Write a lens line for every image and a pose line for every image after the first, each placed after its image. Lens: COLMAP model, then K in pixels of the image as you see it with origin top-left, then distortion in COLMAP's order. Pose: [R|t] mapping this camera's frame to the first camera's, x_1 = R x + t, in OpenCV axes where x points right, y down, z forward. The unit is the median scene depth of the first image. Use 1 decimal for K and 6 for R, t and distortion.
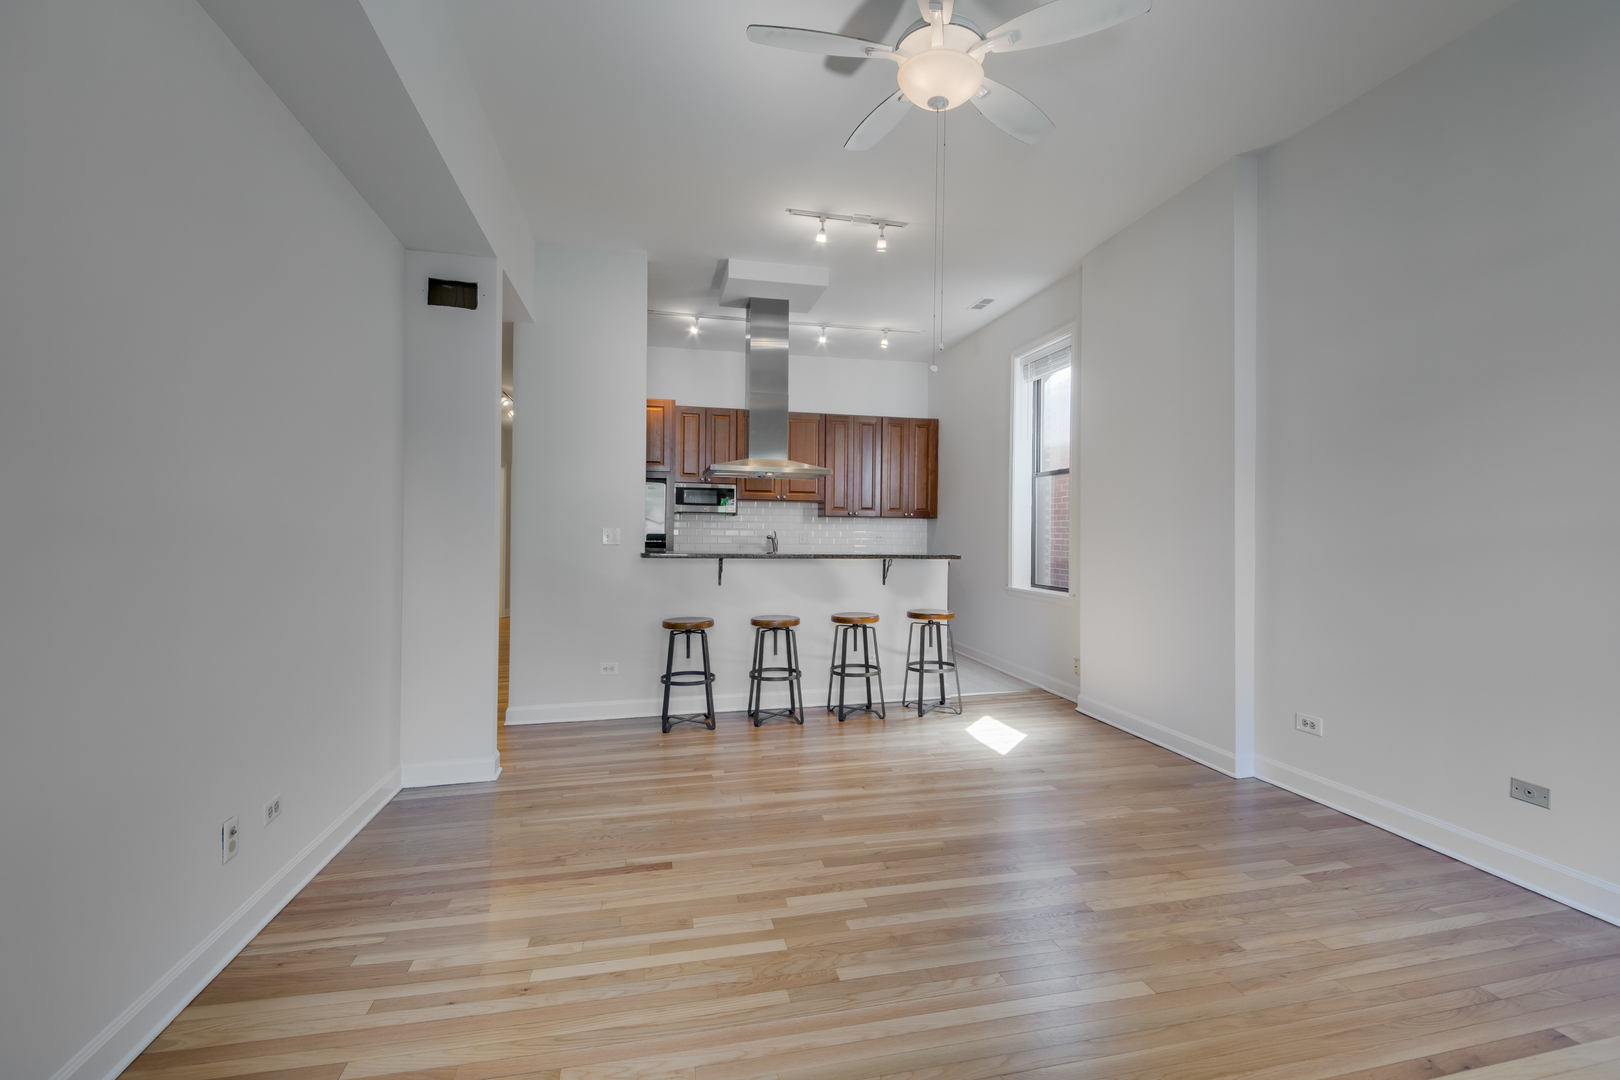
lens RADIAL K [[742.6, 0, 805.9], [0, 742.6, 516.7], [0, 0, 1]] dist [0.014676, -0.003127]
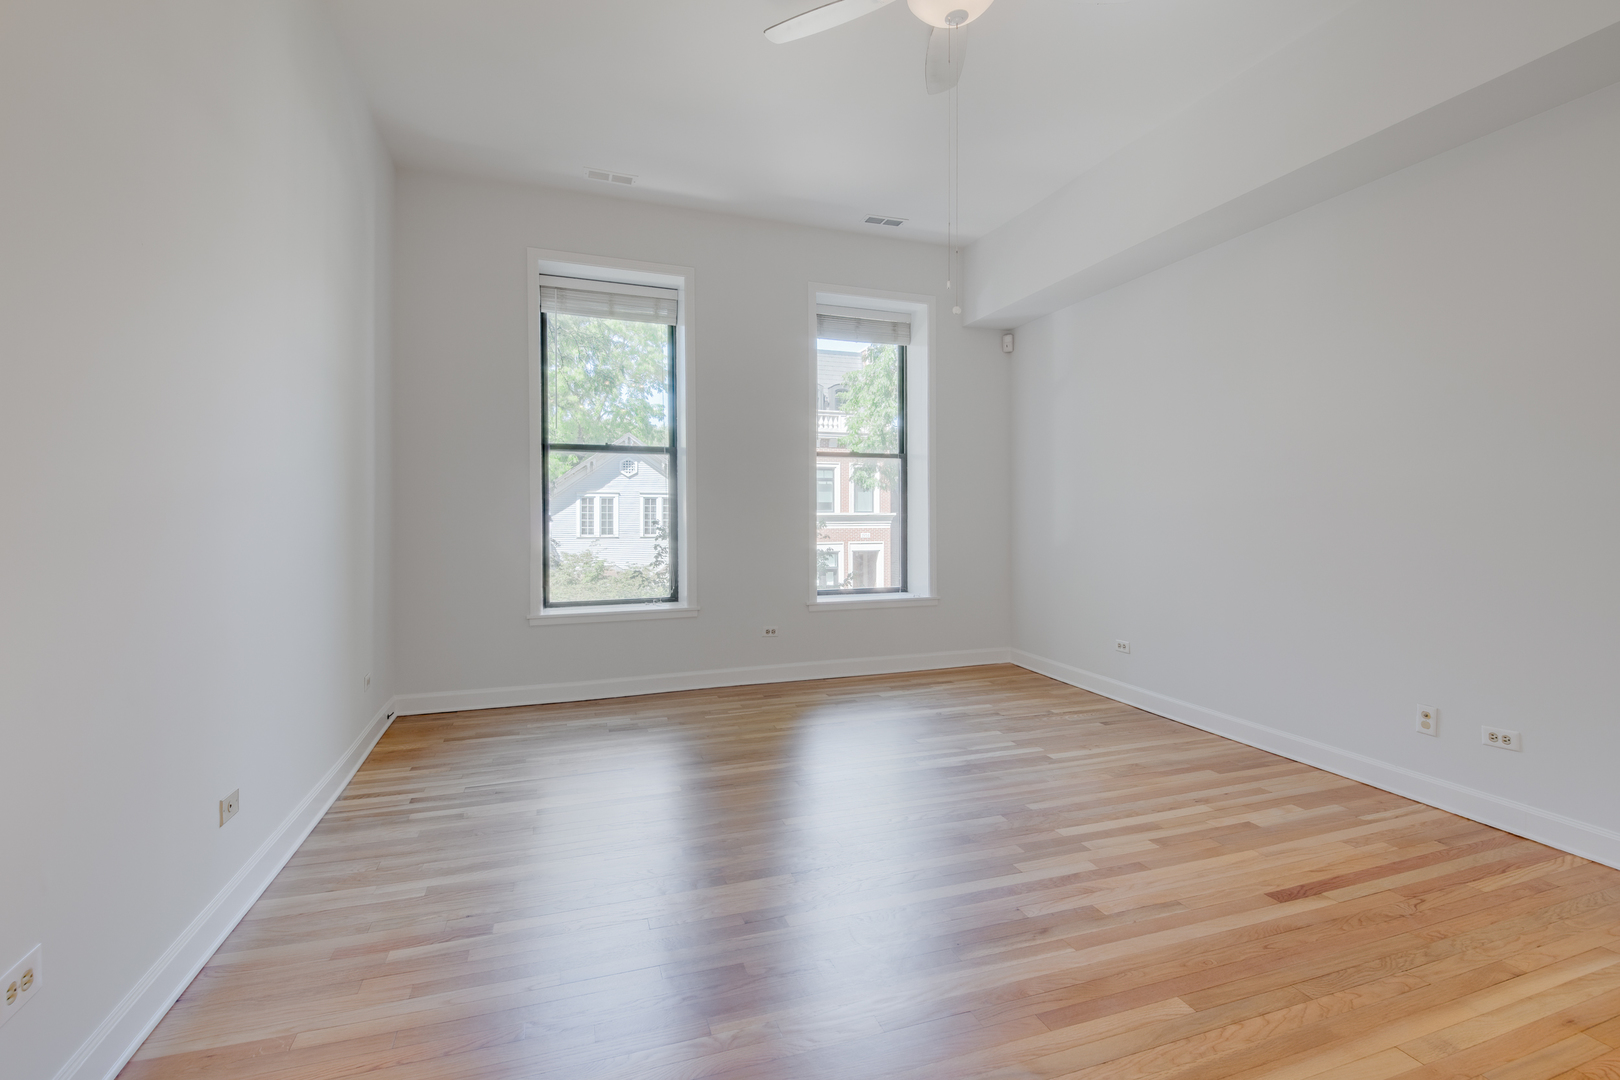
lens RADIAL K [[713.6, 0, 814.2], [0, 713.6, 515.8], [0, 0, 1]] dist [0.014501, -0.009475]
pose [[-0.992813, -0.011888, -0.119086, 0.213760], [-0.009177, 0.999687, -0.023286, 0.035421], [0.119326, -0.022026, -0.992611, 0.878665]]
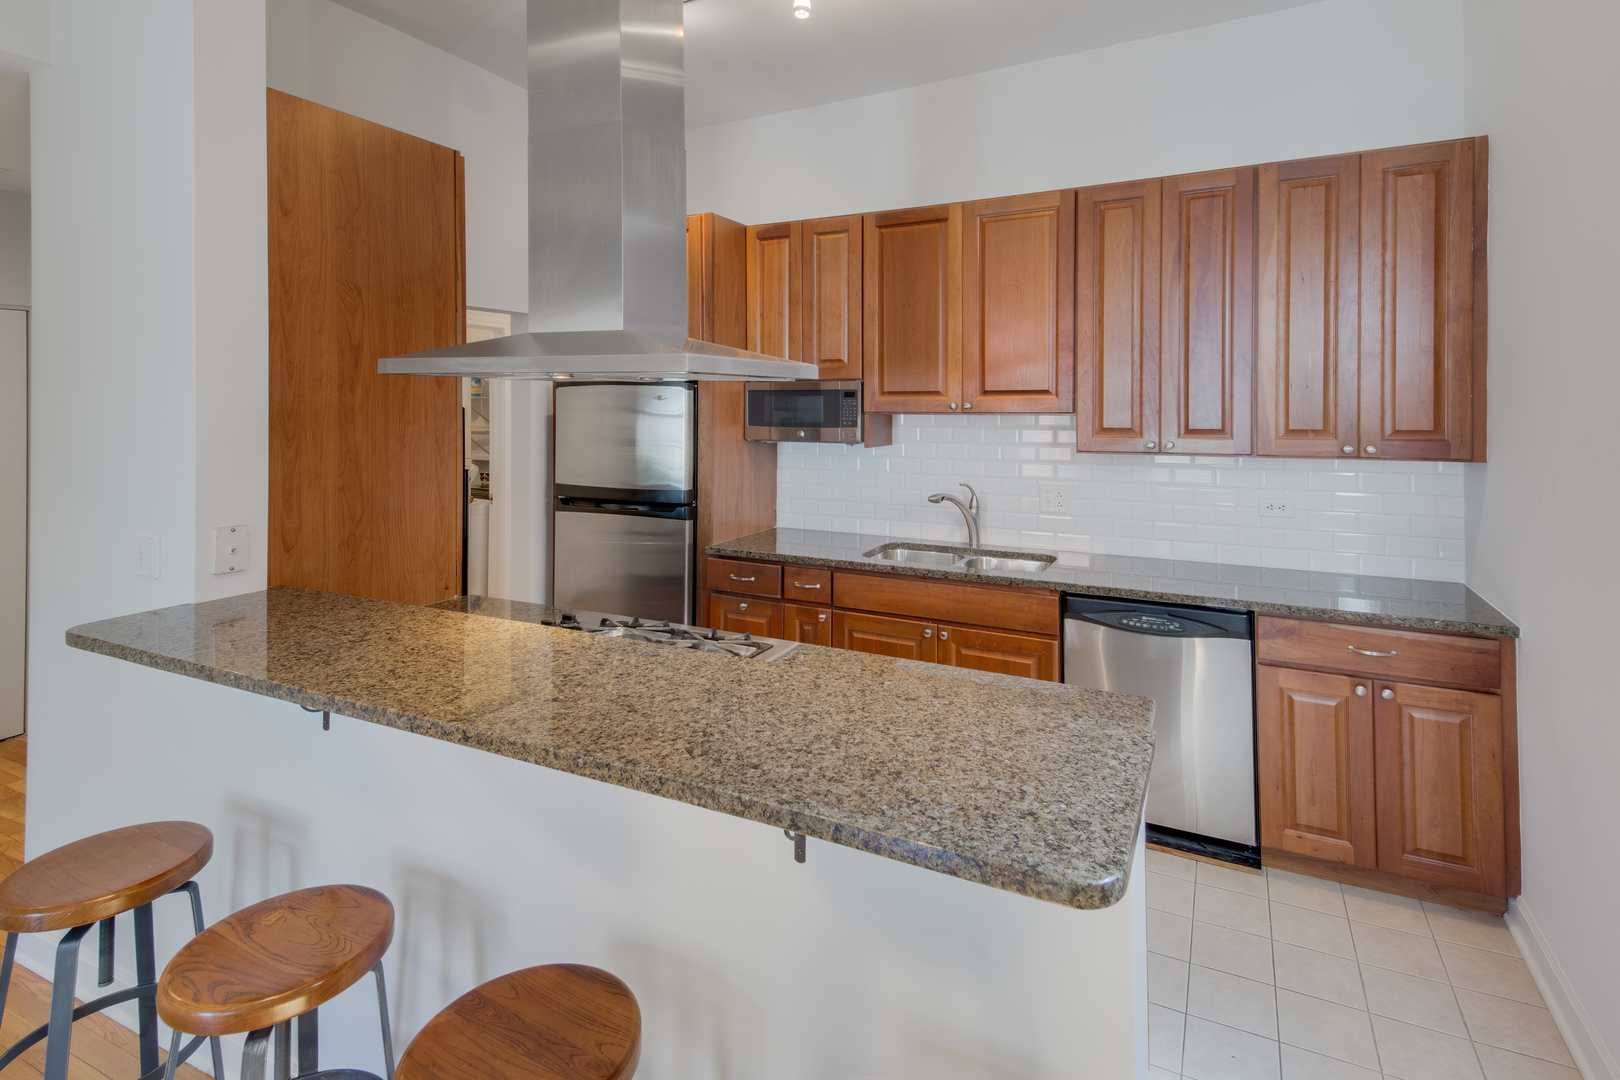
lens RADIAL K [[814.2, 0, 799.1], [0, 814.2, 402.4], [0, 0, 1]] dist [0.054881, -0.012243]
pose [[0.765715, -0.015795, -0.642986, 0.260353], [0.024924, 0.999676, 0.005124, -0.044583], [0.642697, -0.019949, 0.765861, 0.792150]]
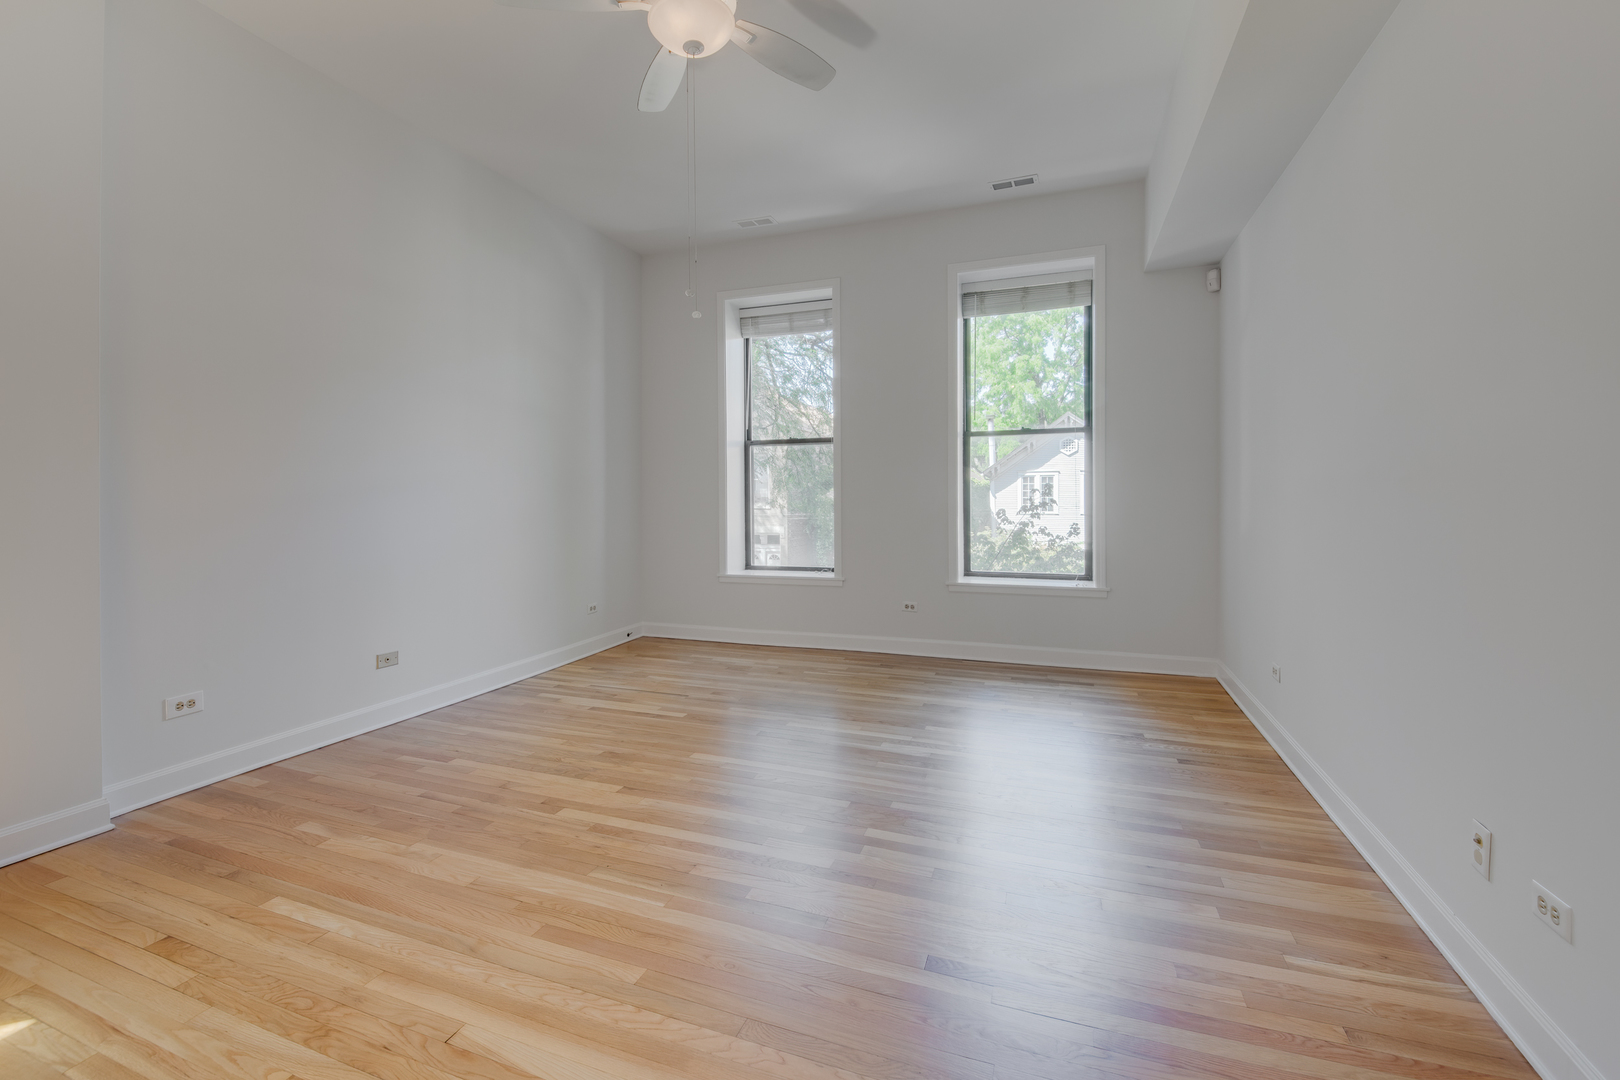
lens RADIAL K [[668.3, 0, 814.5], [0, 668.3, 507.3], [0, 0, 1]] dist [0.016889, -0.011931]
pose [[-0.846271, -0.014936, 0.532543, -0.210969], [-0.013185, 0.999888, 0.007091, 0.023543], [-0.532589, -0.001020, -0.846373, 0.799839]]
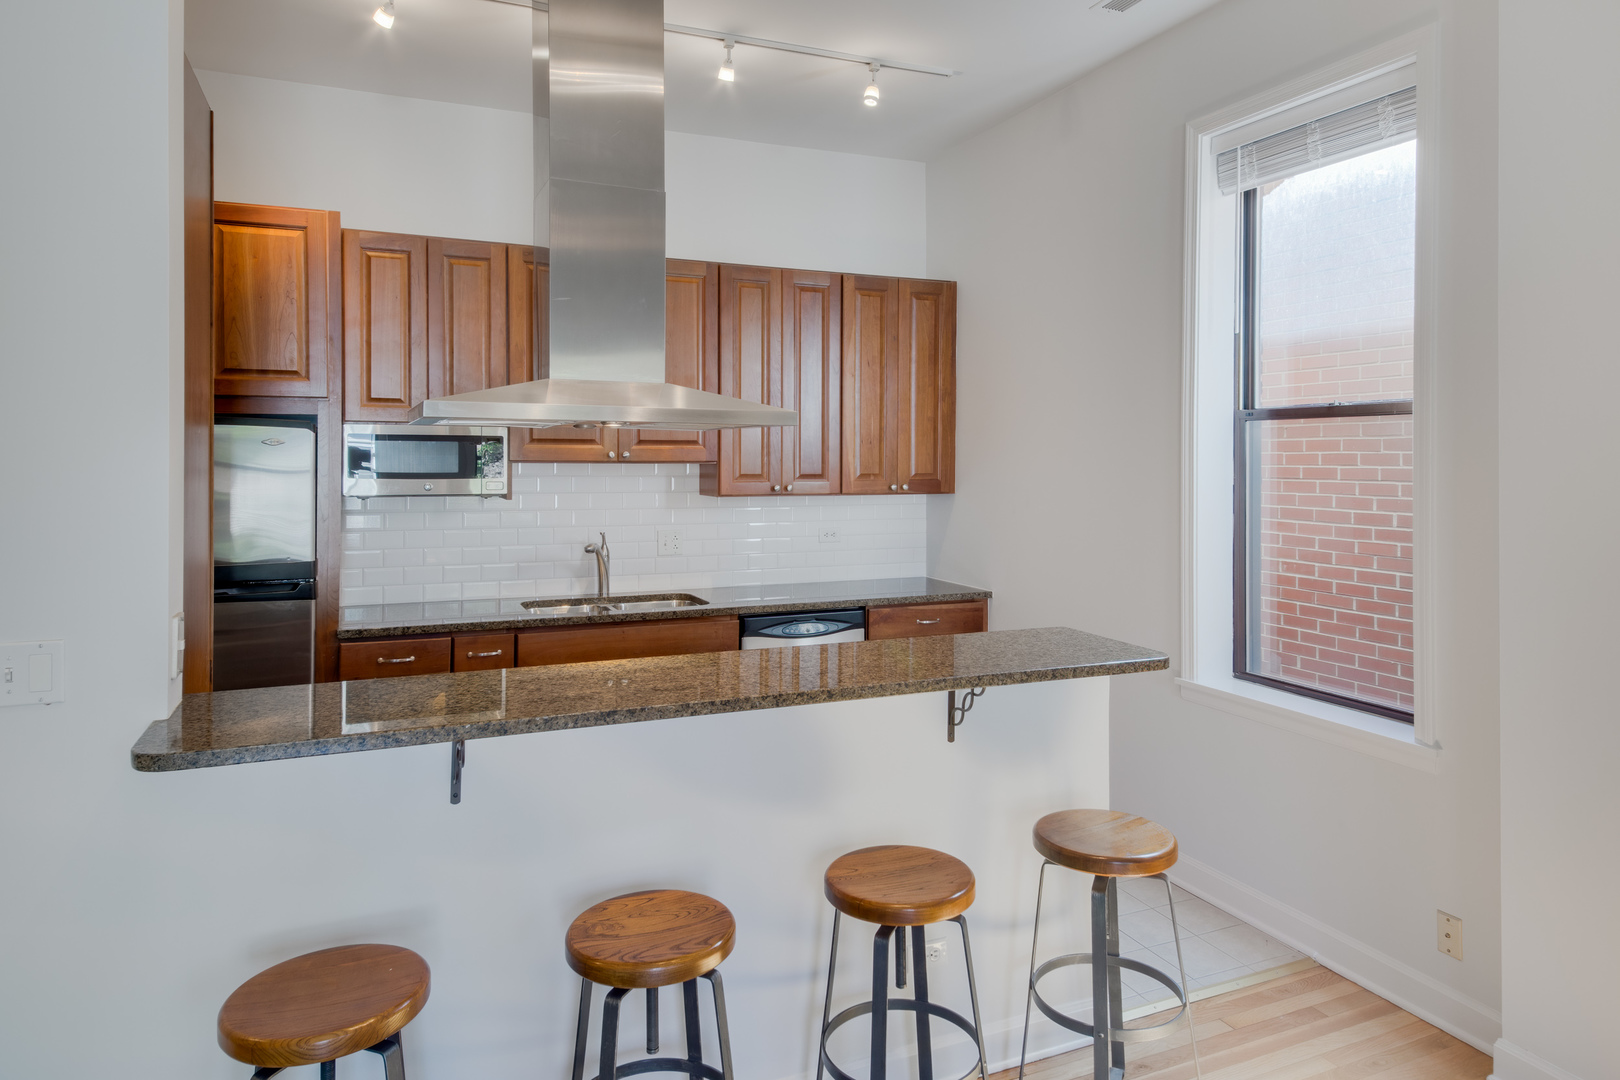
lens RADIAL K [[1072.9, 0, 838.4], [0, 1072.9, 444.8], [0, 0, 1]] dist [0.027740, -0.002349]
pose [[0.978643, -0.007121, 0.205444, -0.049045], [0.004525, 0.999904, 0.013103, -0.053470], [-0.205517, -0.011893, 0.978581, 0.499936]]
